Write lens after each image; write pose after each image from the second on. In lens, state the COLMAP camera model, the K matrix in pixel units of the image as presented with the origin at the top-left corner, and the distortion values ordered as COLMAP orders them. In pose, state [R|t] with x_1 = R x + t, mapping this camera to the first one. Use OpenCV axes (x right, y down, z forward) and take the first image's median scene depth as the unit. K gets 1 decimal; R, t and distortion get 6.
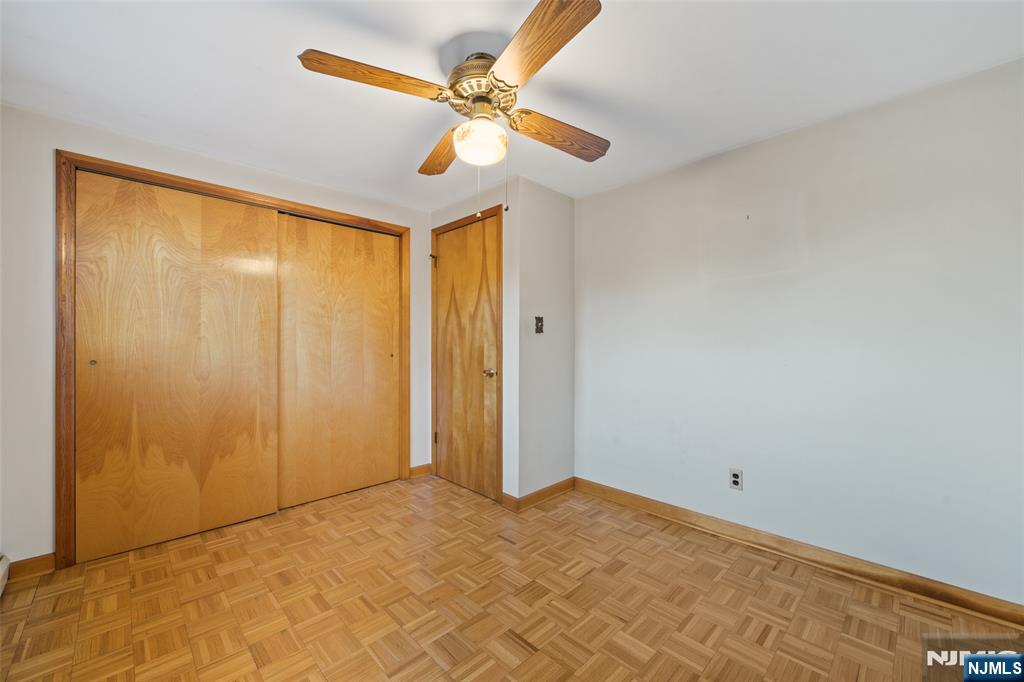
lens RADIAL K [[395.0, 0, 511.6], [0, 395.0, 343.3], [0, 0, 1]] dist [-0.000063, -0.000152]
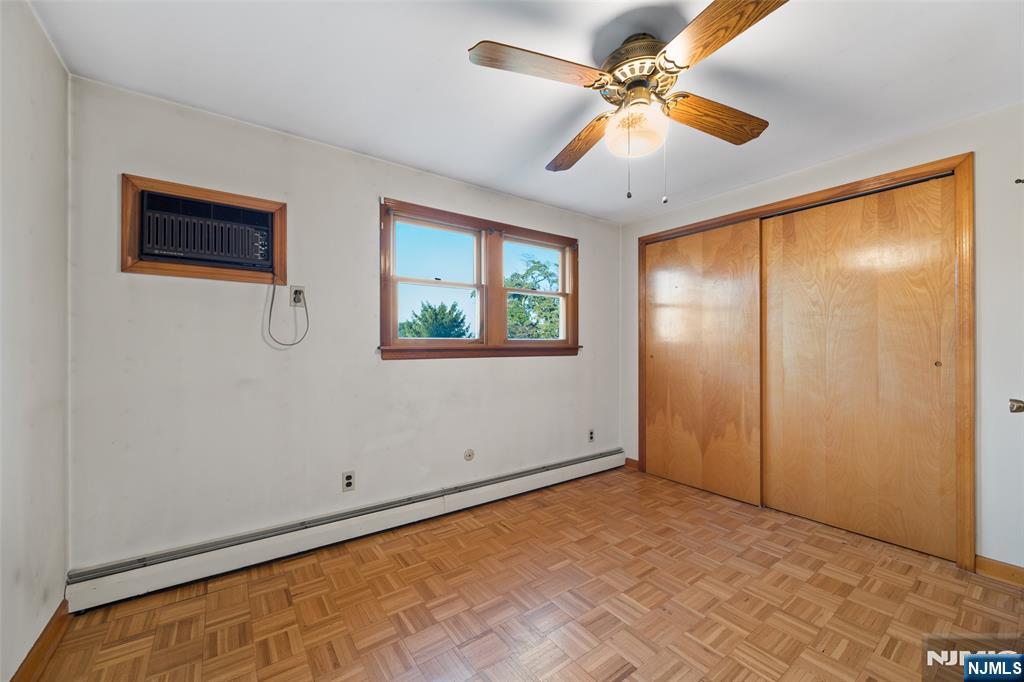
lens RADIAL K [[395.0, 0, 515.1], [0, 395.0, 346.8], [0, 0, 1]] dist [-0.000063, -0.000152]
pose [[-0.115627, 0.003562, -0.993286, 0.556988], [0.000986, 0.999993, 0.003471, 0.000195], [0.993292, -0.000578, -0.115630, 0.512237]]
